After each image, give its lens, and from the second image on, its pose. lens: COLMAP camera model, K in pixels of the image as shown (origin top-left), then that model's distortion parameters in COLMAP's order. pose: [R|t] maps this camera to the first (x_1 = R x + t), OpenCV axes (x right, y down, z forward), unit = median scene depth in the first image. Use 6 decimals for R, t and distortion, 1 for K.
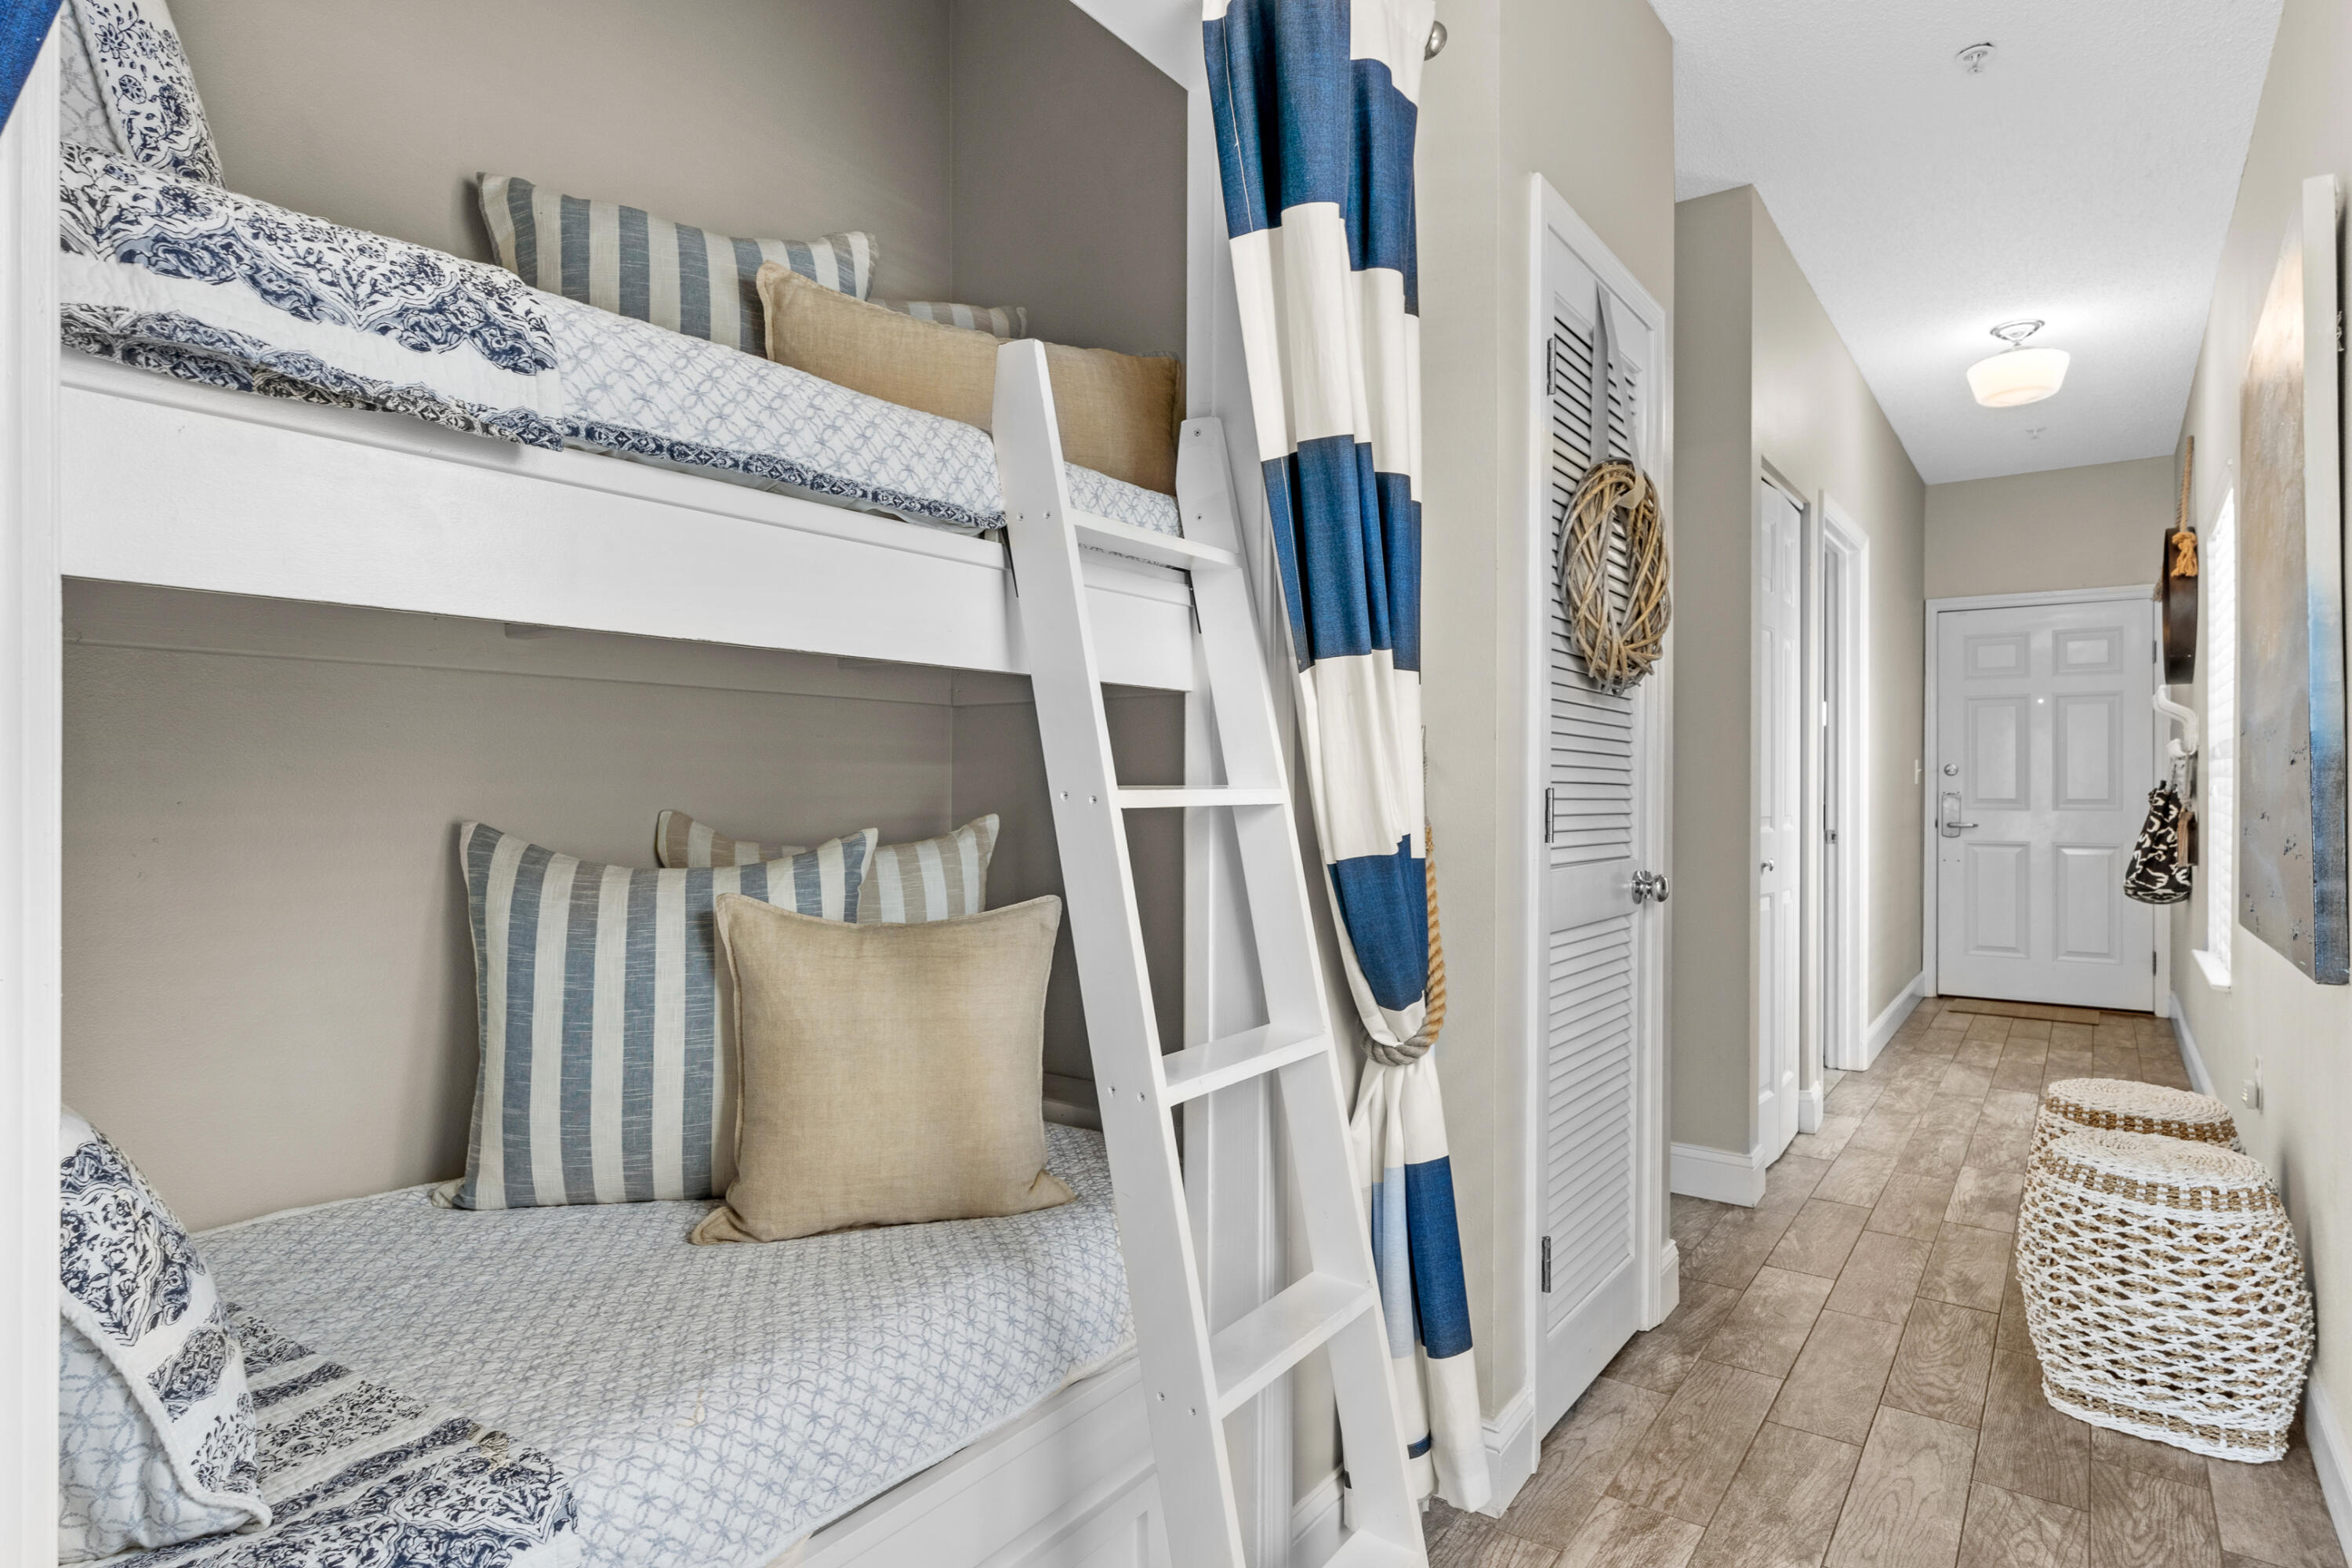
lens RADIAL K [[1291.8, 0, 1167.1], [0, 1291.8, 789.5], [0, 0, 1]] dist [-0.003789, 0.002370]
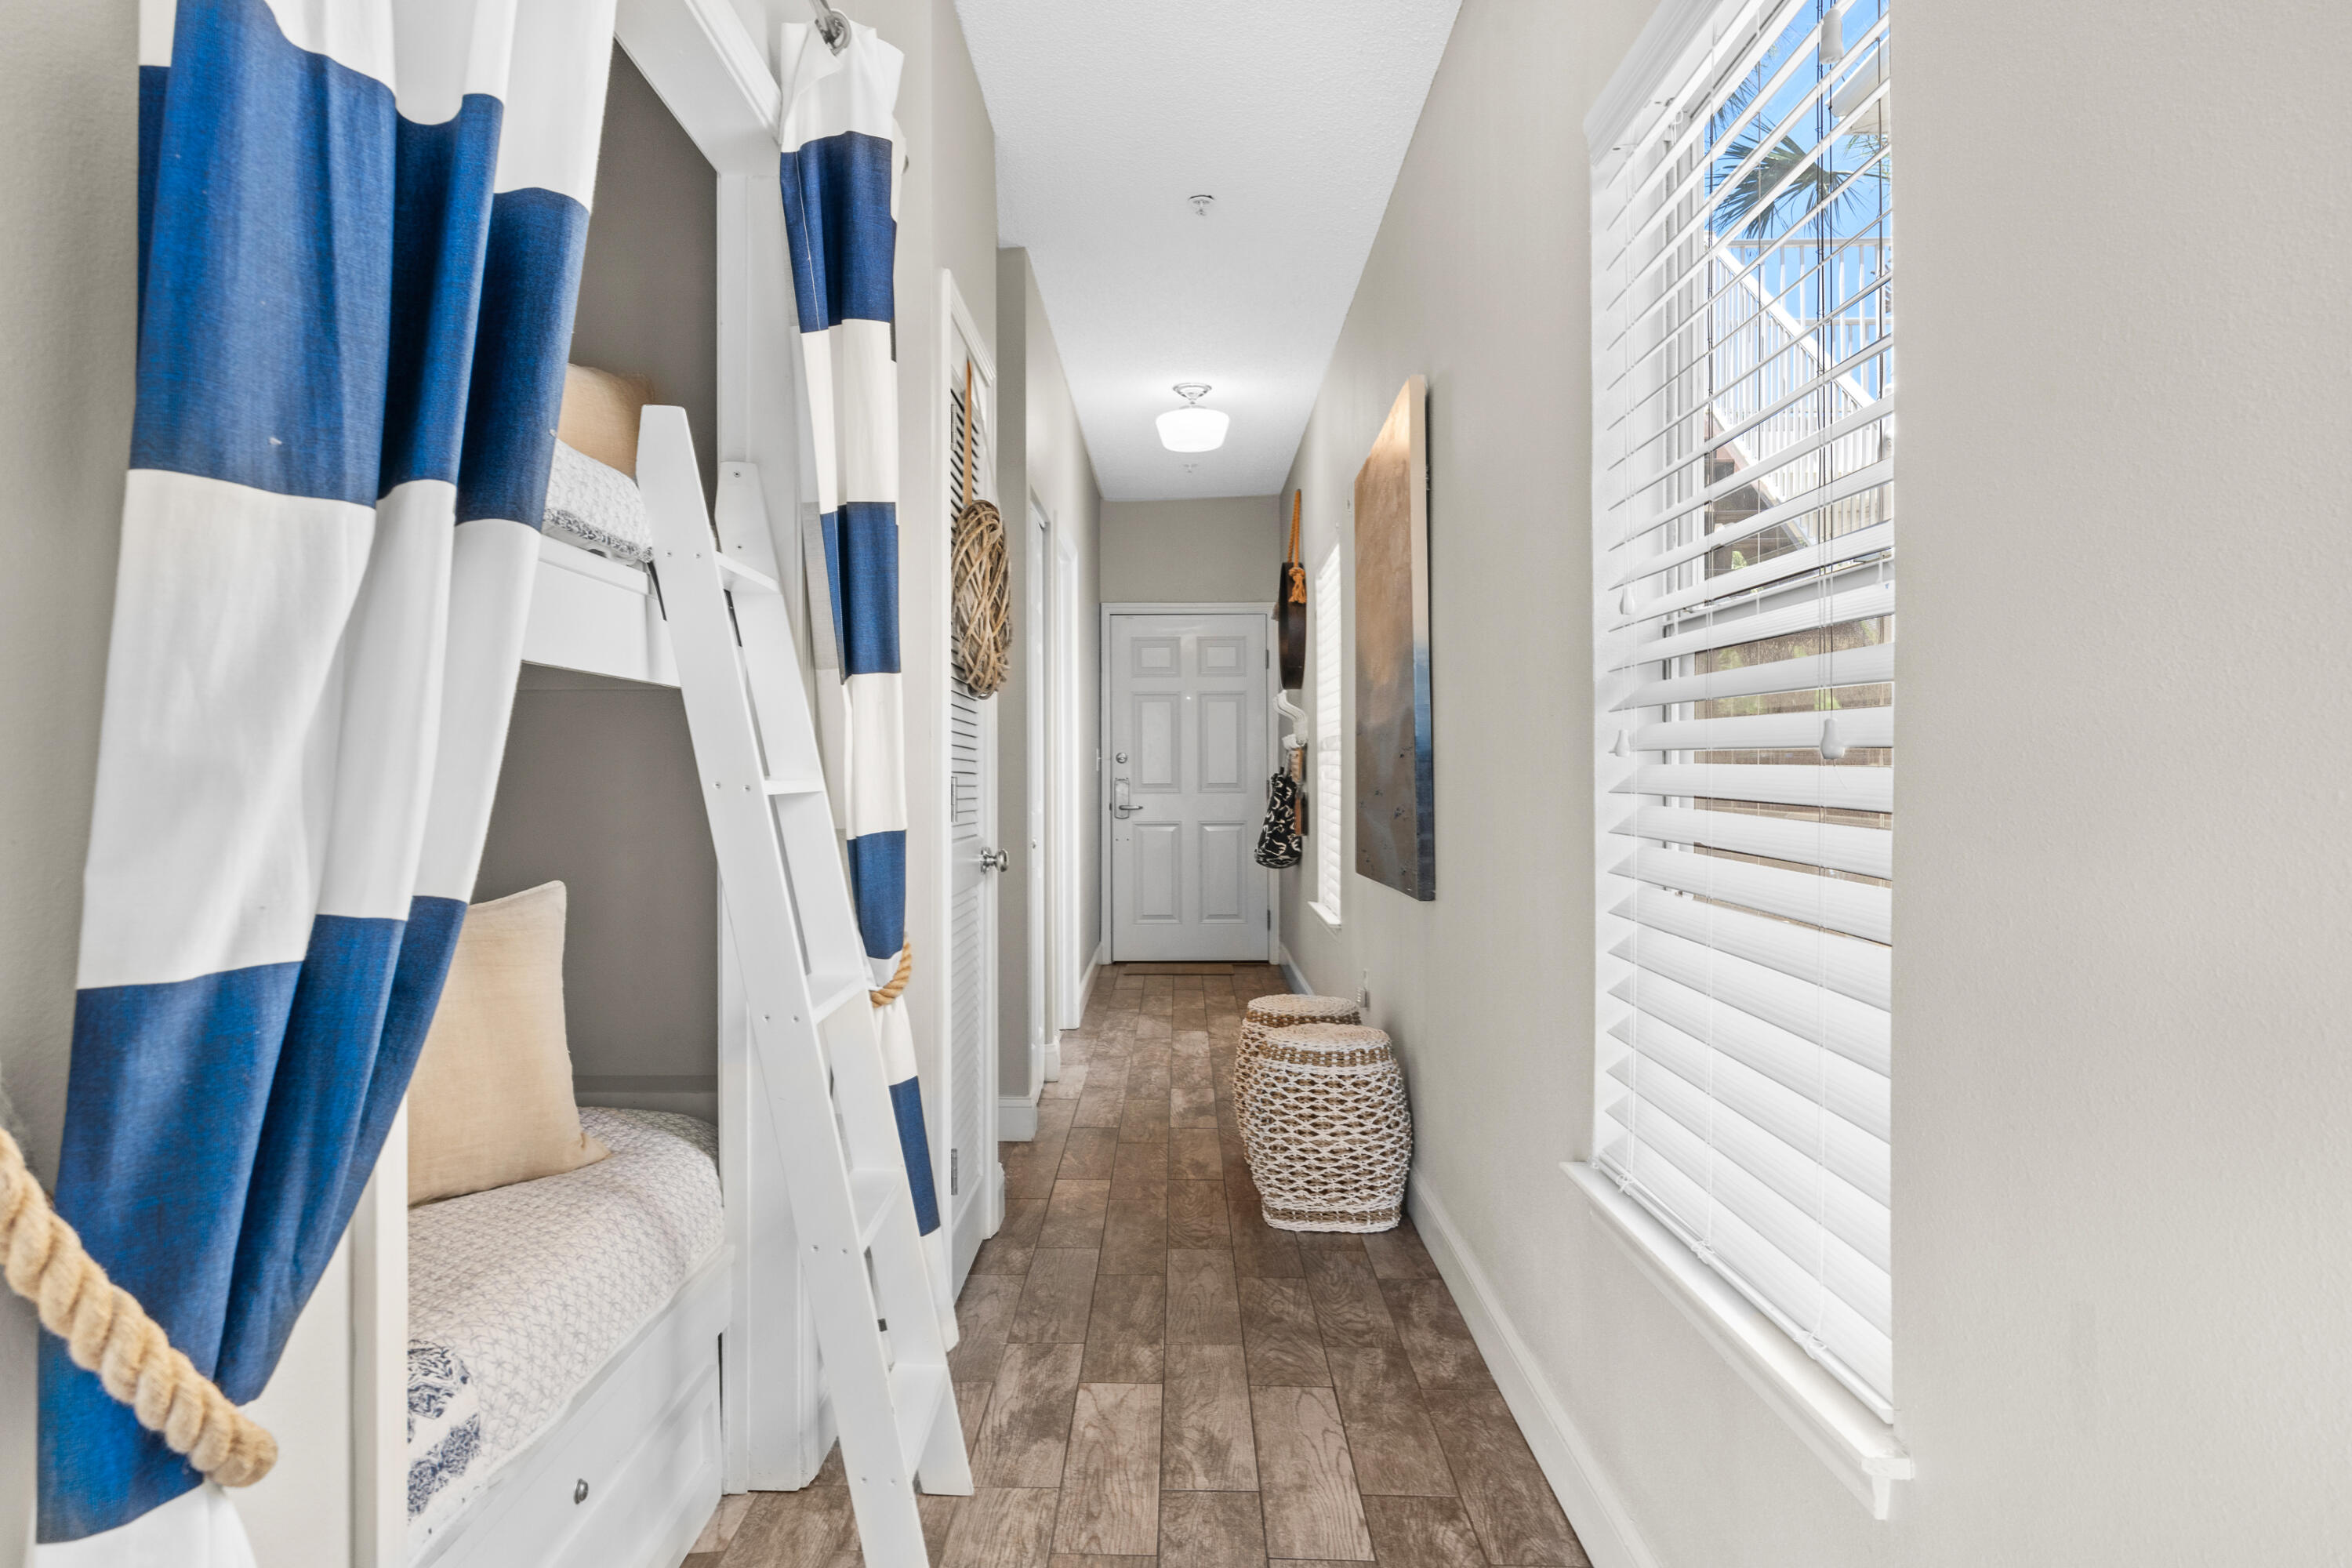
lens RADIAL K [[1518.2, 0, 1176.0], [0, 1518.2, 784.0], [0, 0, 1]] dist [-0.003360, 0.000876]
pose [[0.812763, -0.009282, 0.582521, -0.327673], [0.006993, 0.999956, 0.006176, -0.001584], [-0.582553, -0.000946, 0.812792, -0.248402]]
